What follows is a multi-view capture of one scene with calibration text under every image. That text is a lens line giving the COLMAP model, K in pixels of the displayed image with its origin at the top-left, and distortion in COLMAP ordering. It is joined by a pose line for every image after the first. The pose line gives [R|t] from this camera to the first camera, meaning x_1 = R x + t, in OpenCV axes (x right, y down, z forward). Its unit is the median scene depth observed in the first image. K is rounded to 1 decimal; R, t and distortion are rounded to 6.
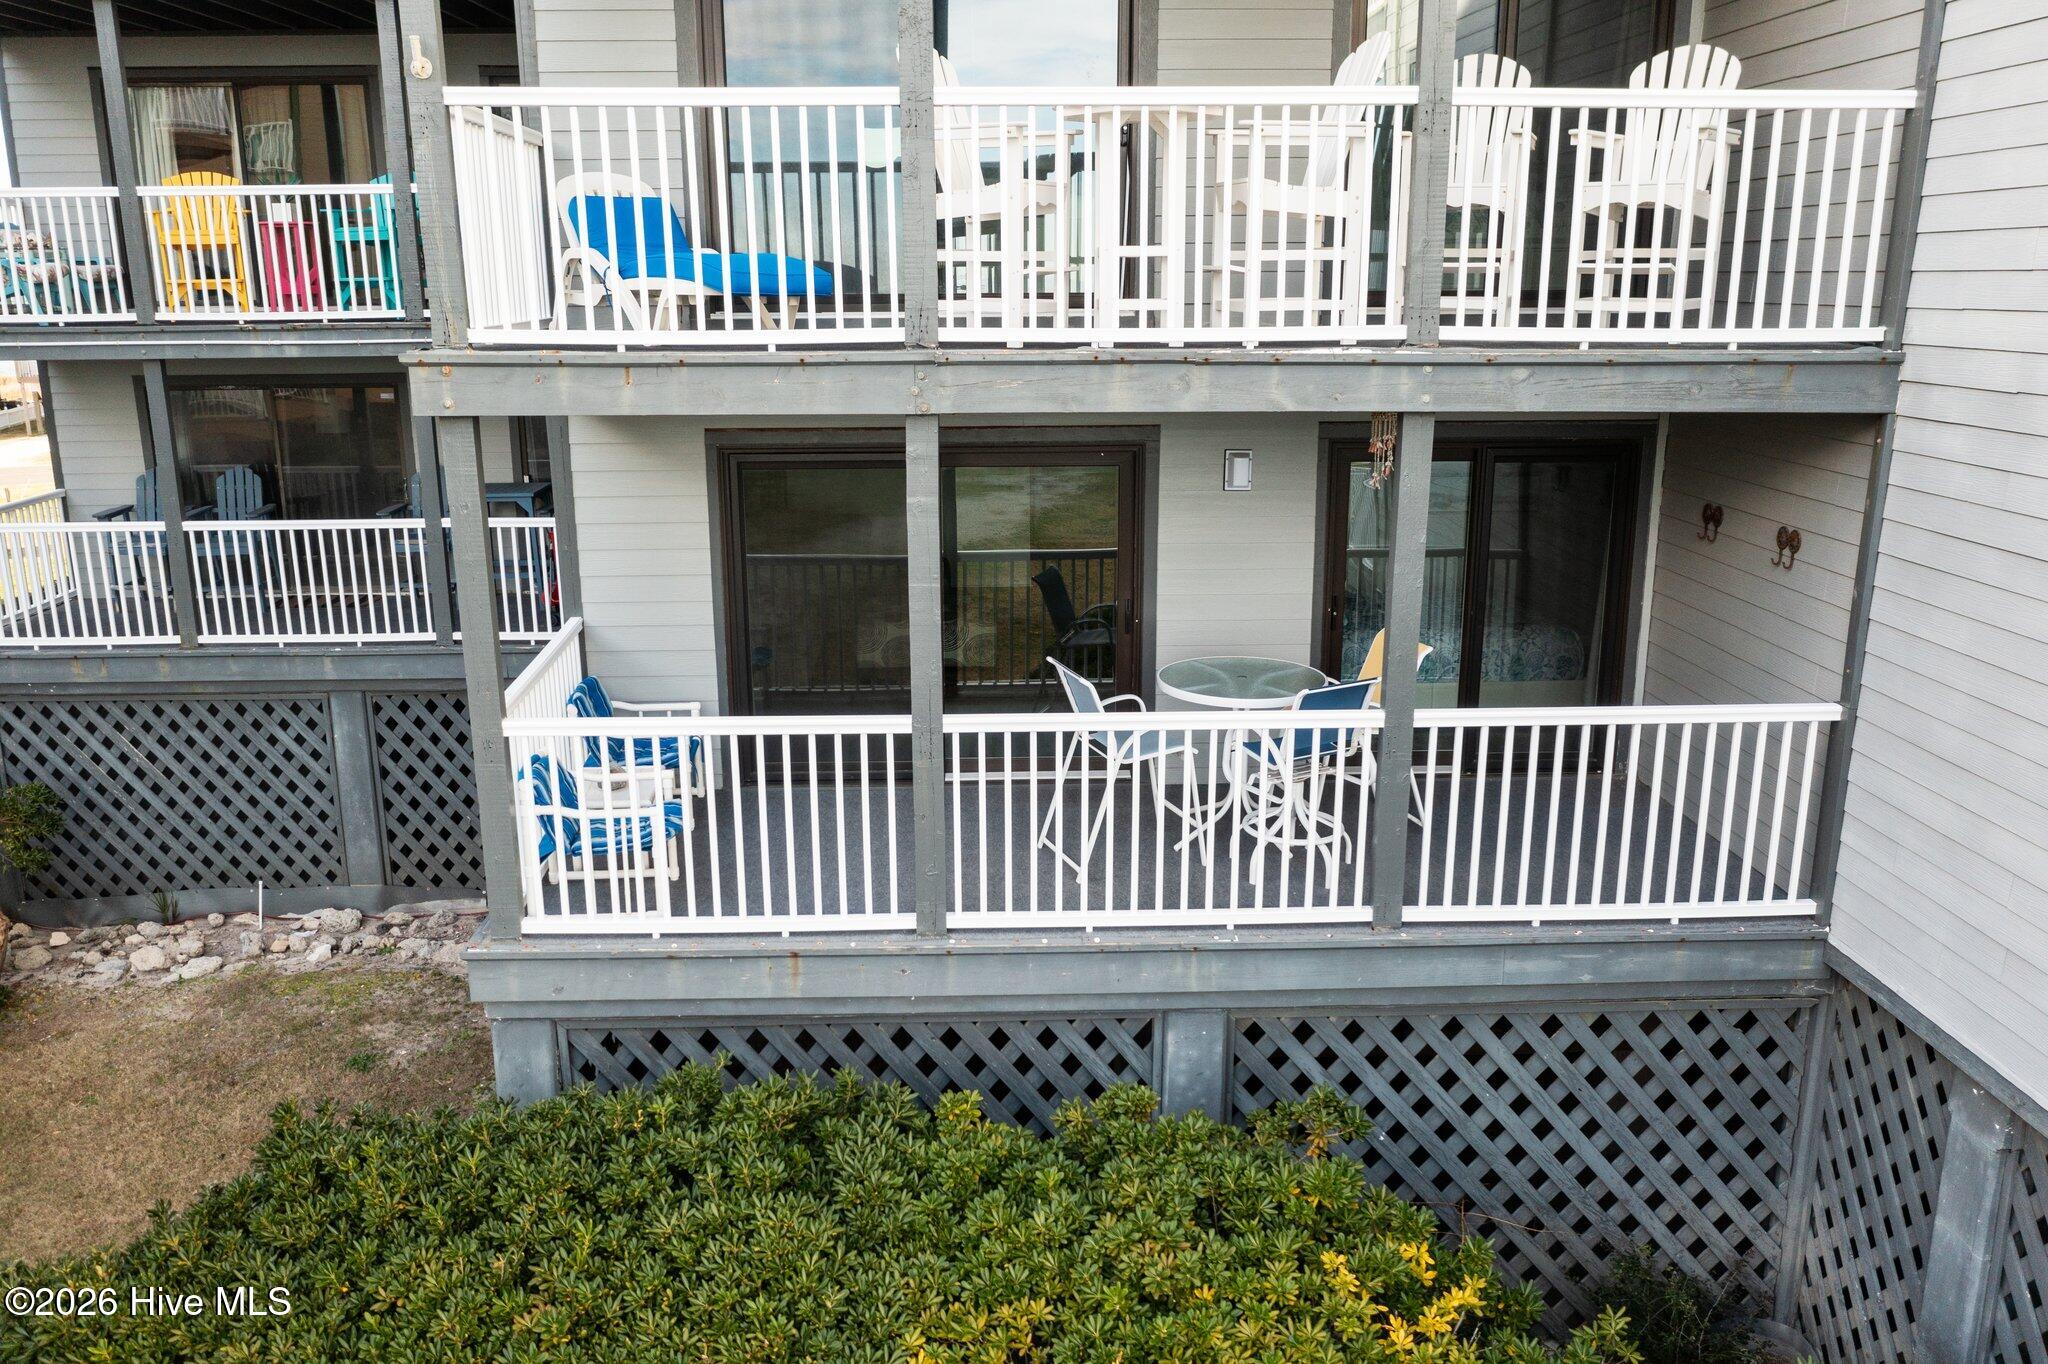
lens RADIAL K [[1601.0, 0, 1023.9], [0, 1601.0, 683.0], [0, 0, 1]] dist [0.000316, 0.000022]
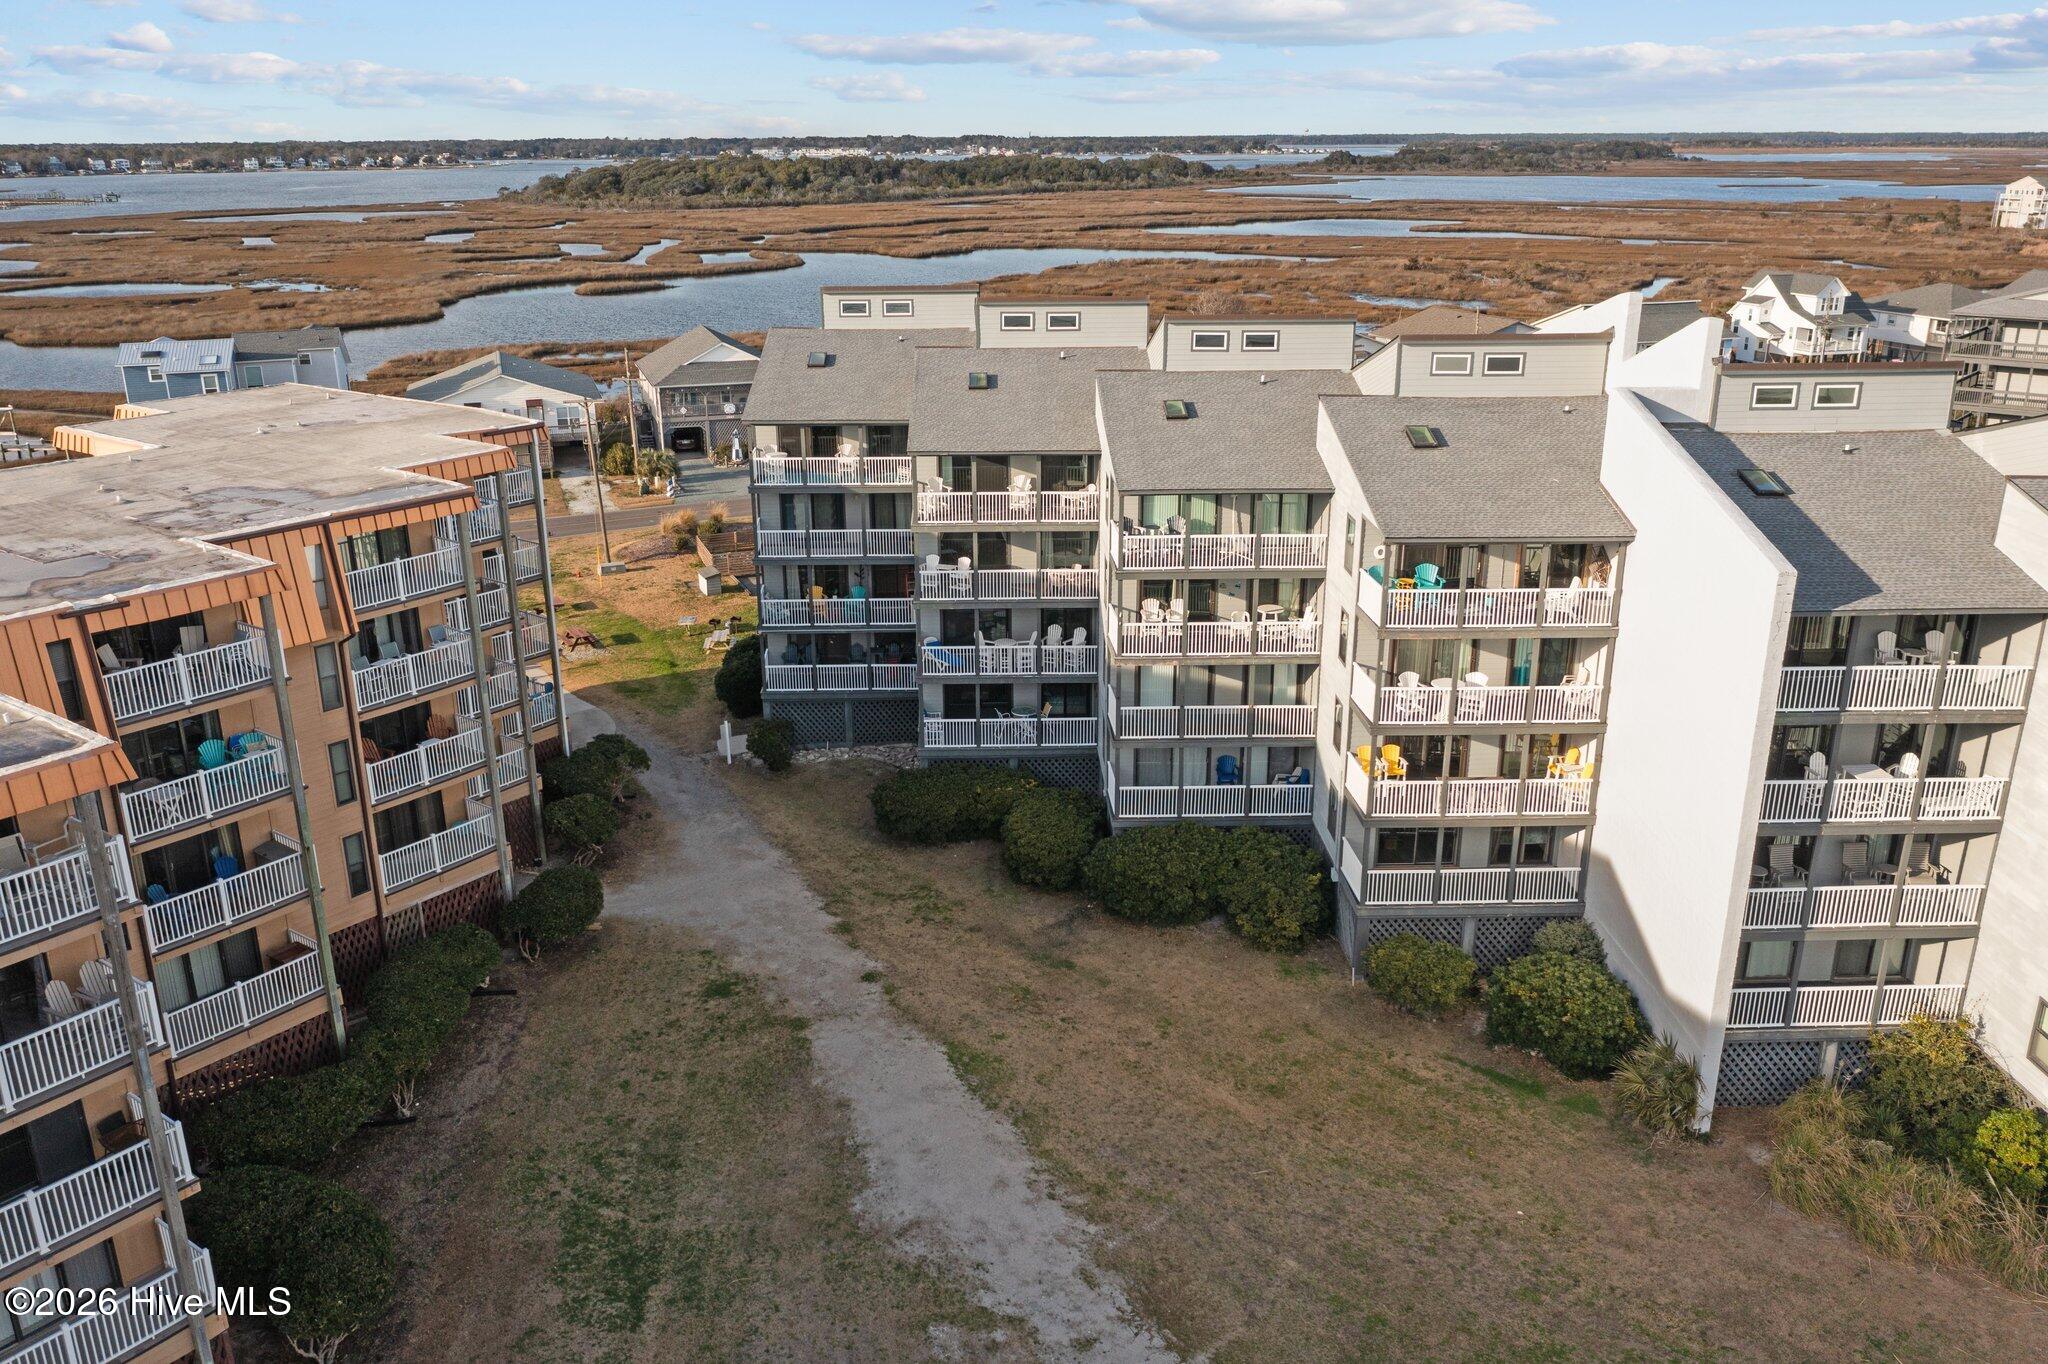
lens RADIAL K [[1622.6, 0, 1022.7], [0, 1622.6, 685.0], [0, 0, 1]] dist [0.000006, 0.000006]
pose [[0.999715, 0.010076, -0.021652, 0.178790], [-0.008553, 0.997558, 0.069317, -0.379639], [0.022298, -0.069112, 0.997360, -3.761277]]
